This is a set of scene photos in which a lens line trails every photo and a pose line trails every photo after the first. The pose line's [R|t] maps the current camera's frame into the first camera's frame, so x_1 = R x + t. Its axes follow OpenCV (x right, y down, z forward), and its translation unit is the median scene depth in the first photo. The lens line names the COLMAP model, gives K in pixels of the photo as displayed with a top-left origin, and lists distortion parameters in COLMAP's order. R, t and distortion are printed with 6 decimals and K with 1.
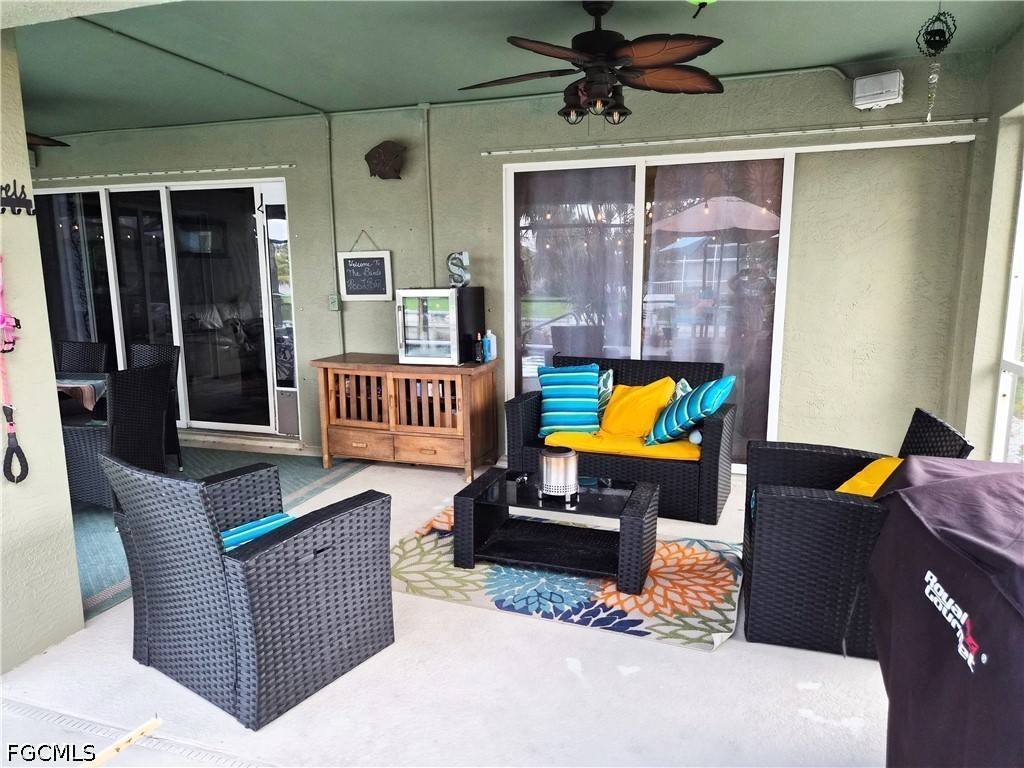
lens RADIAL K [[693.1, 0, 503.2], [0, 693.1, 388.0], [0, 0, 1]] dist [0.046762, -0.028546]
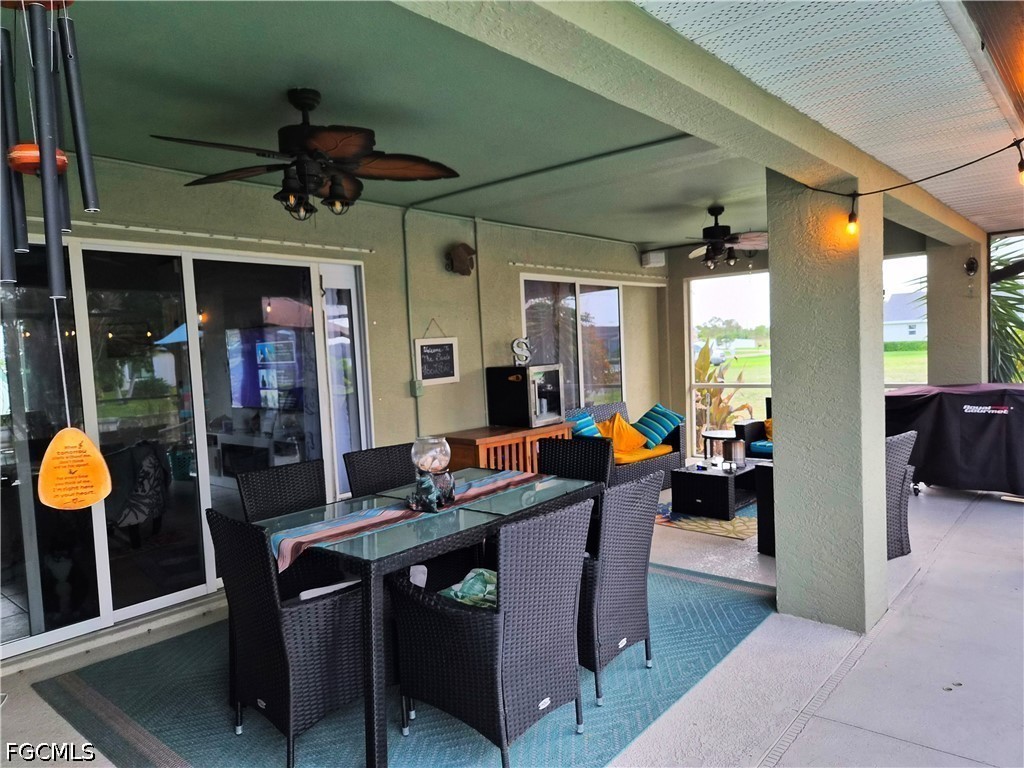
lens RADIAL K [[712.0, 0, 512.0], [0, 712.0, 384.0], [0, 0, 1]] dist [0.075994, -0.102441]
pose [[0.357962, -0.063943, 0.931544, -1.166826], [0.191953, 0.981383, -0.006397, -0.097192], [-0.913793, 0.181102, 0.363572, 0.504749]]
